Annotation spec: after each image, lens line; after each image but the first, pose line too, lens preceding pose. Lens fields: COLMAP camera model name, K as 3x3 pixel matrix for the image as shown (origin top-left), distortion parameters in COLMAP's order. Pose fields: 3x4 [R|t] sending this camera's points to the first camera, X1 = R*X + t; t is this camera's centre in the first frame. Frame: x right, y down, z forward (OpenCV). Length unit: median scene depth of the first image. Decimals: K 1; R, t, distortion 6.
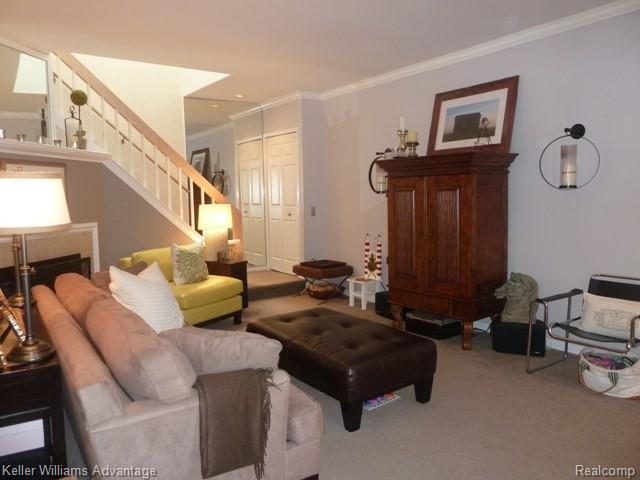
lens RADIAL K [[506.7, 0, 320.2], [0, 506.7, 228.7], [0, 0, 1]] dist [0.002684, -0.002866]
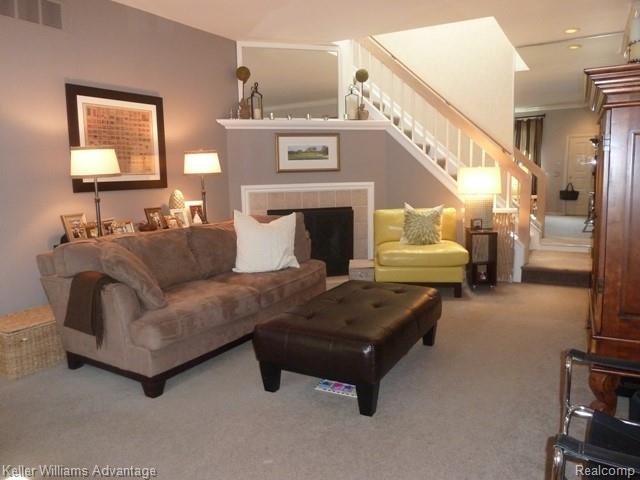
lens RADIAL K [[506.7, 0, 320.2], [0, 506.7, 228.7], [0, 0, 1]] dist [0.002684, -0.002866]
pose [[0.470495, 0.121276, -0.874029, 0.541489], [-0.030483, 0.992153, 0.121257, -0.043696], [0.881876, -0.030408, 0.470500, 0.333652]]
